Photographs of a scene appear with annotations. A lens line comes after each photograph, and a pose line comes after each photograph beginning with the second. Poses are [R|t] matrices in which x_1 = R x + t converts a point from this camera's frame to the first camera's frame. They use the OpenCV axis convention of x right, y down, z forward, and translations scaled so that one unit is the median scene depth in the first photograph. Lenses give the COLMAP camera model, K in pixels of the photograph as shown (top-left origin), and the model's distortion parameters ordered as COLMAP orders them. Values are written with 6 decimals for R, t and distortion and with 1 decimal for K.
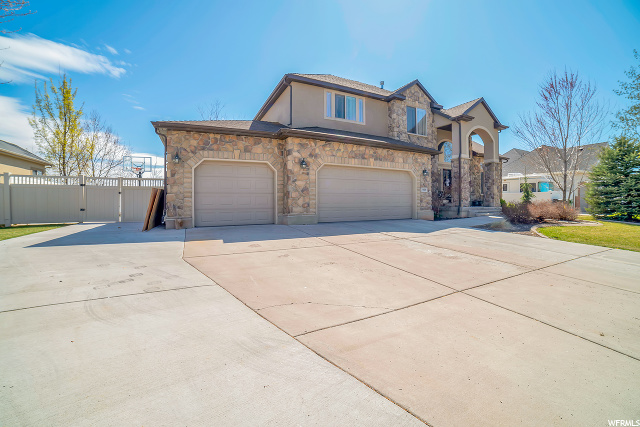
lens RADIAL K [[262.3, 0, 320.1], [0, 262.3, 212.5], [0, 0, 1]] dist [-0.049400, 0.001970]
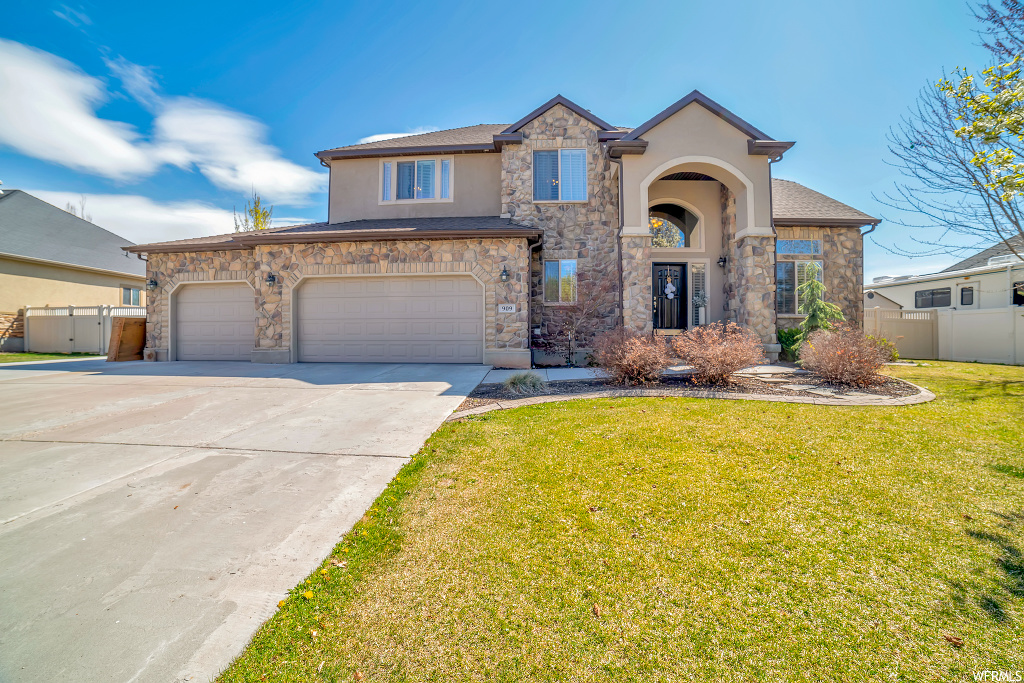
lens RADIAL K [[419.7, 0, 509.3], [0, 419.7, 339.8], [0, 0, 1]] dist [-0.049400, 0.001970]
pose [[0.850605, 0.011400, -0.525682, 0.934459], [-0.021857, 0.999667, -0.013688, -0.015273], [0.525351, 0.023133, 0.850571, 0.322220]]
